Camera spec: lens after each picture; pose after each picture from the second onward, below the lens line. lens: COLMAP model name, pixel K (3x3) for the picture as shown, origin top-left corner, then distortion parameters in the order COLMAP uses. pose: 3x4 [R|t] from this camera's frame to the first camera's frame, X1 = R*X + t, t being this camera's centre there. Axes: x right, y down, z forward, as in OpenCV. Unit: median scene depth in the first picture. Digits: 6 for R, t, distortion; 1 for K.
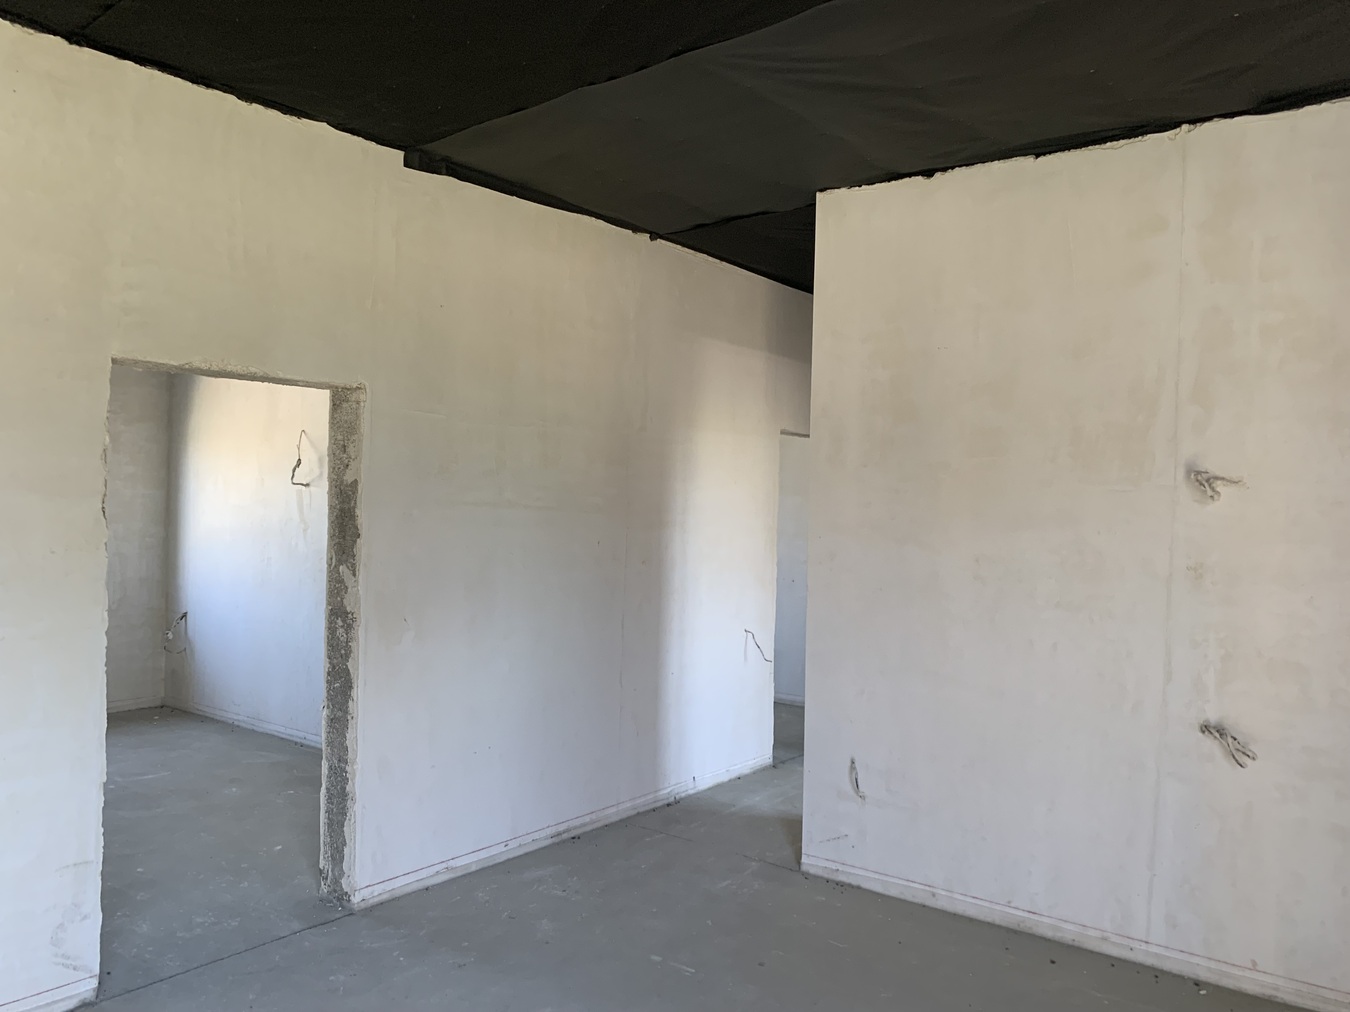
lens RADIAL K [[1023.0, 0, 675.0], [0, 1023.0, 506.0], [0, 0, 1]] dist [0.000605, -0.000799]
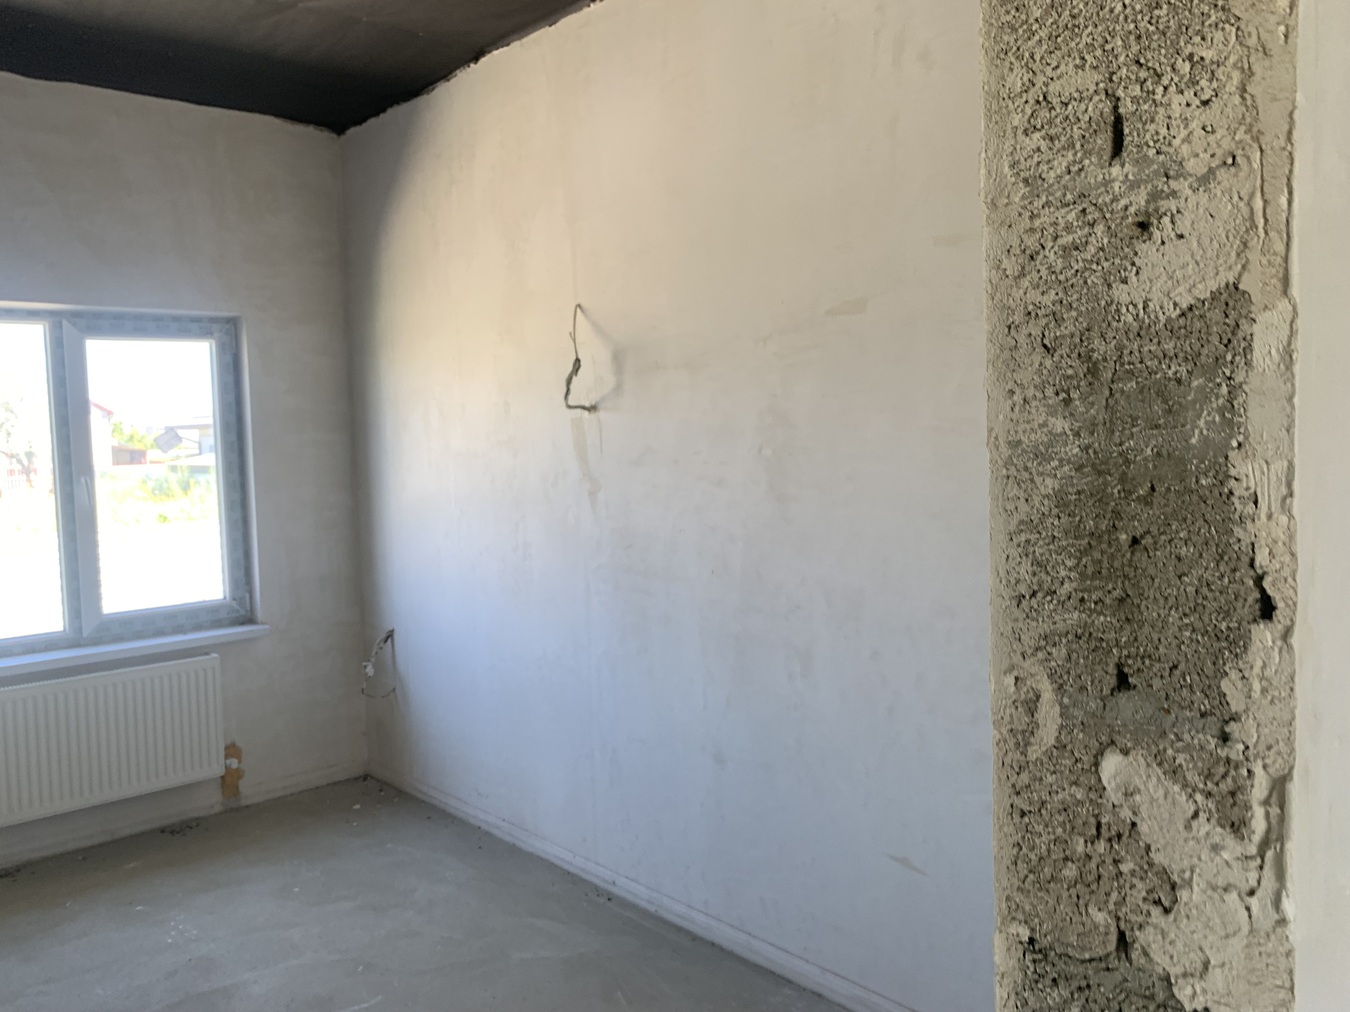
lens RADIAL K [[1049.8, 0, 681.0], [0, 1049.8, 499.0], [0, 0, 1]] dist [0.065671, -0.073080]
pose [[0.983525, -0.034565, -0.177437, -0.221256], [0.045358, 0.997335, 0.057137, -0.002785], [0.174989, -0.064244, 0.982472, 0.474857]]
